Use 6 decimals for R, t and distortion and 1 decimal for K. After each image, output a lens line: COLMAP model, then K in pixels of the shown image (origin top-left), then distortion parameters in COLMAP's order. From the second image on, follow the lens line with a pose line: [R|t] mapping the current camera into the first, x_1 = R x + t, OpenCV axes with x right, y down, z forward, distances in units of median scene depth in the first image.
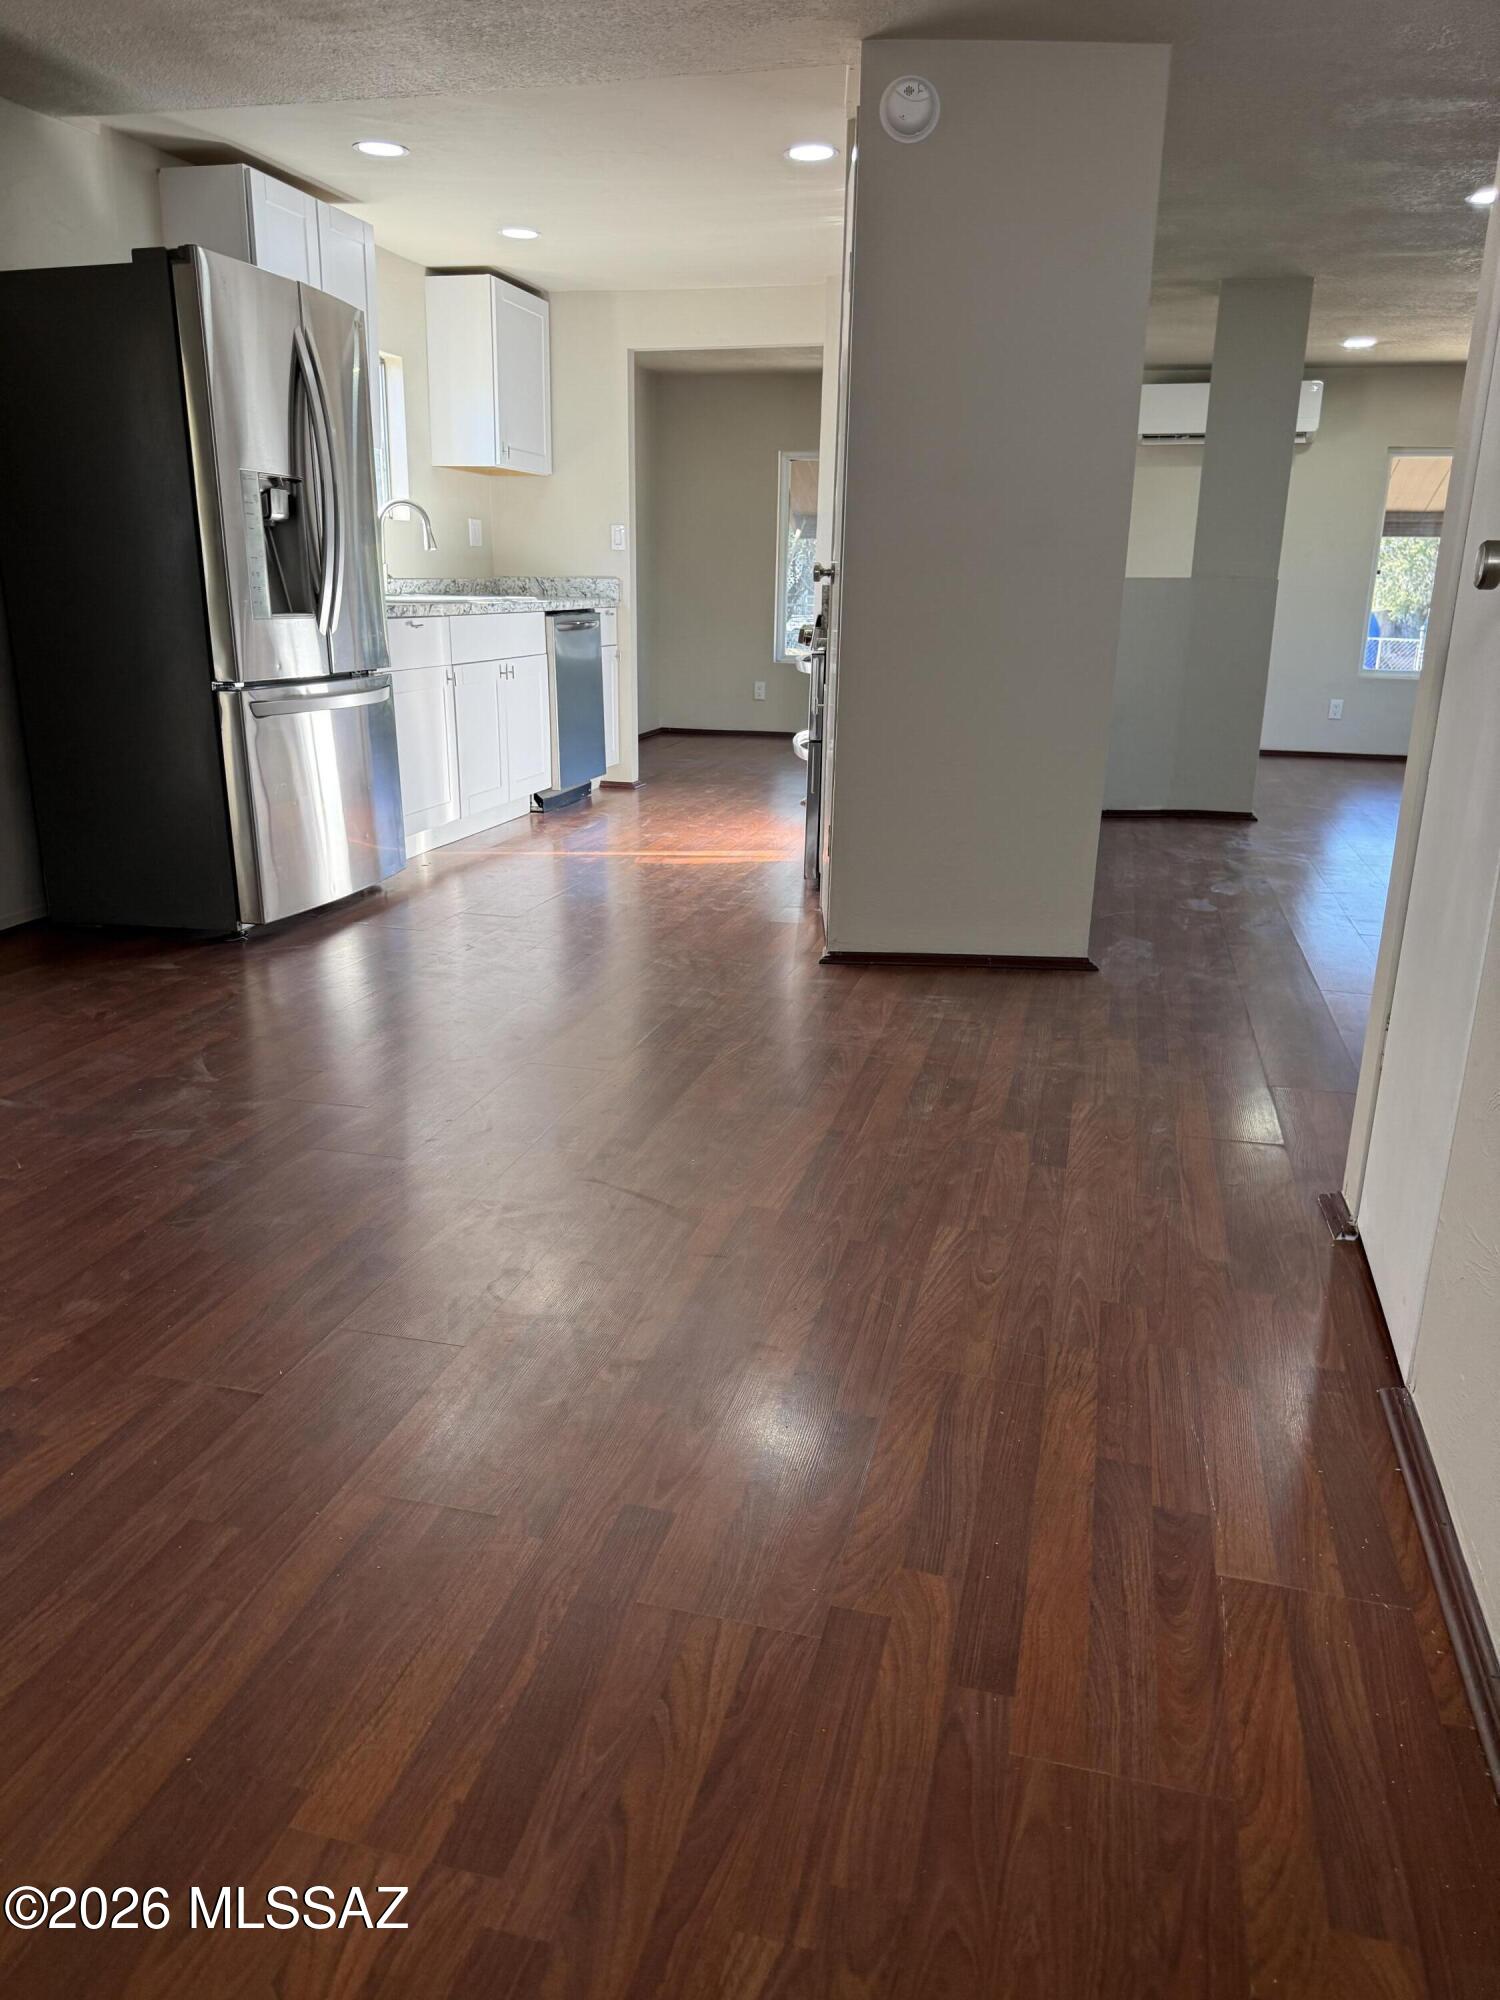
lens RADIAL K [[1404.4, 0, 748.2], [0, 1404.4, 996.9], [0, 0, 1]] dist [0.099670, -0.133849]
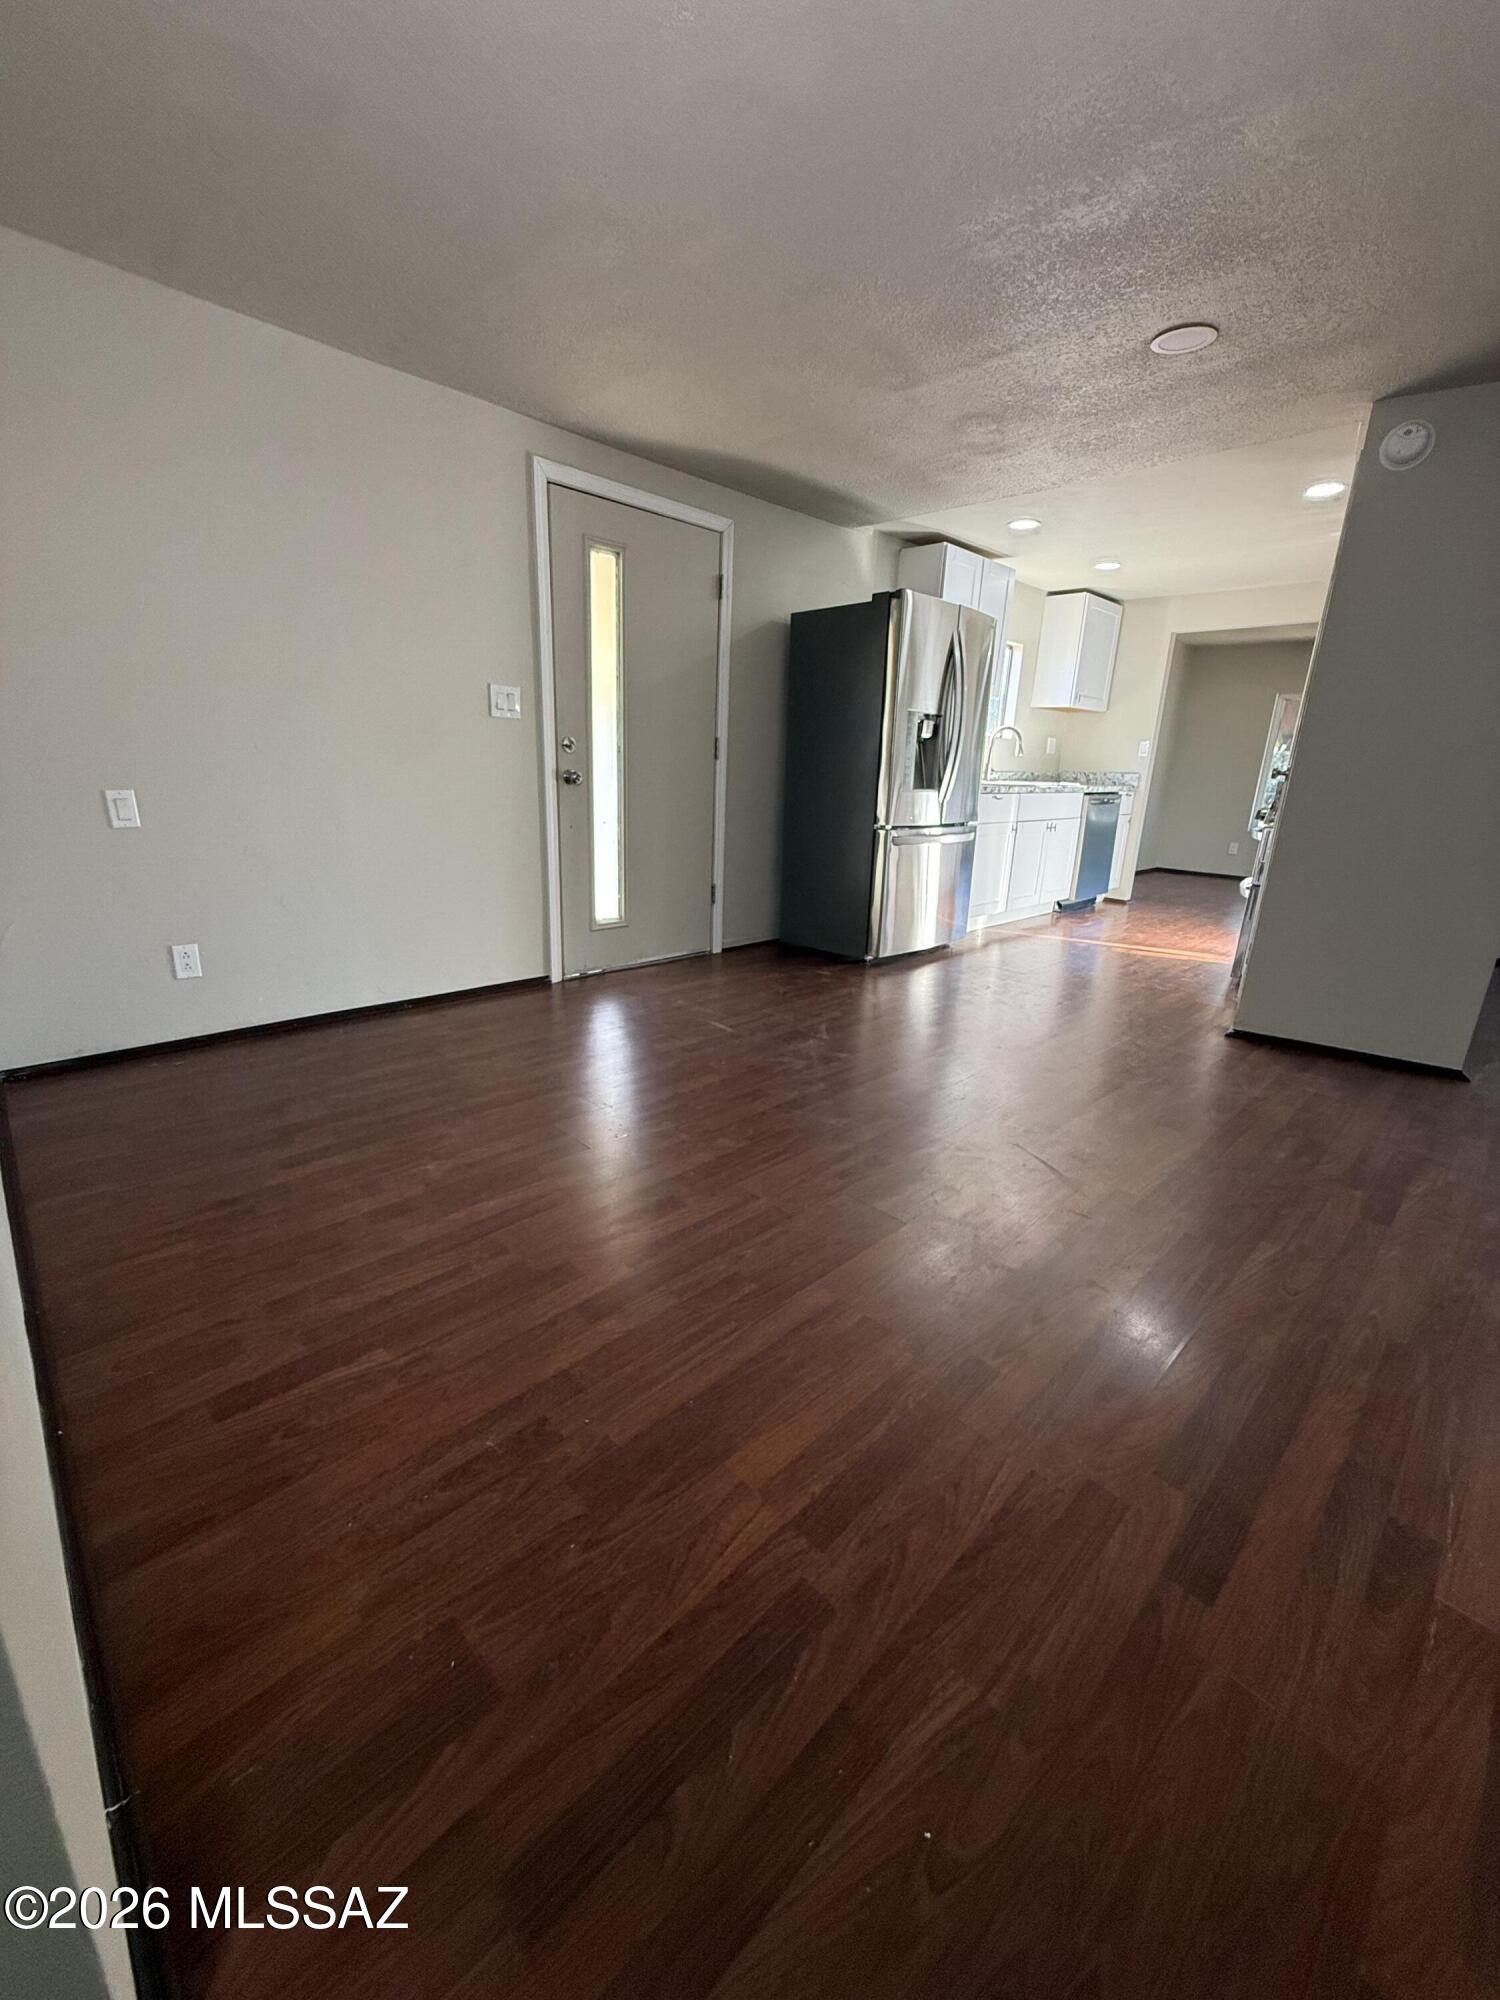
lens RADIAL K [[795.6, 0, 750.3], [0, 795.6, 996.0], [0, 0, 1]] dist [0.000330, 0.000597]
pose [[0.855159, 0.164284, -0.491644, 0.029183], [-0.169203, 0.984966, 0.034819, -0.010496], [0.489972, 0.053412, 0.870100, 0.034227]]
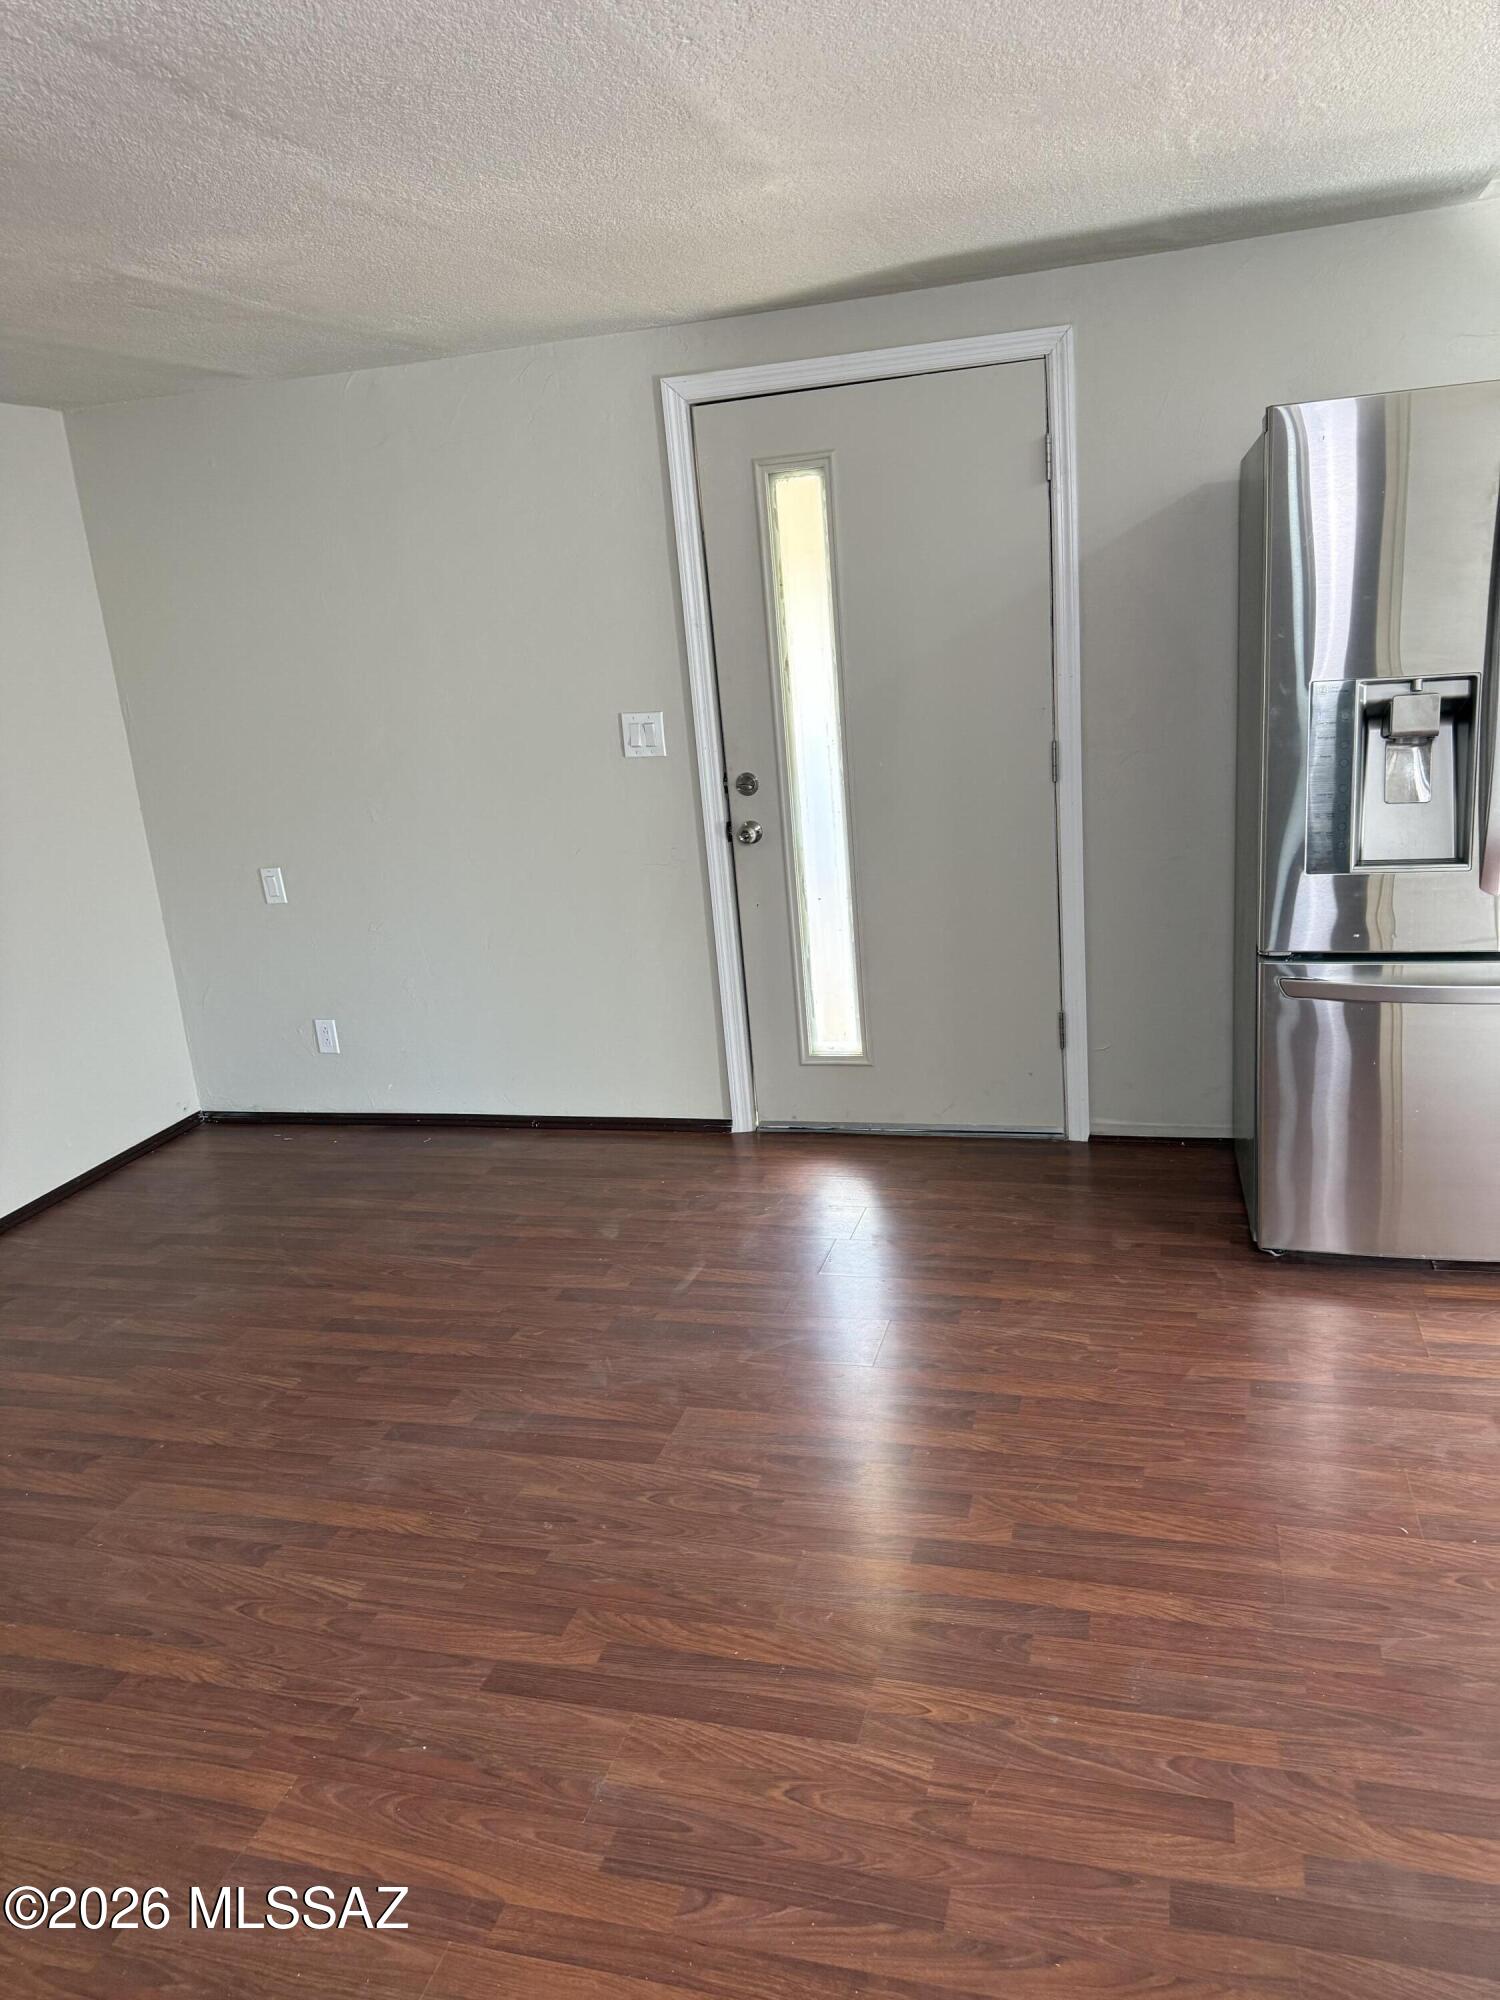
lens RADIAL K [[1404.4, 0, 748.2], [0, 1404.4, 996.9], [0, 0, 1]] dist [0.099670, -0.133849]
pose [[-0.031375, 0.253786, -0.966751, 0.399151], [-0.196248, 0.946836, 0.254927, -0.334919], [0.980052, 0.197722, 0.020098, 0.702364]]
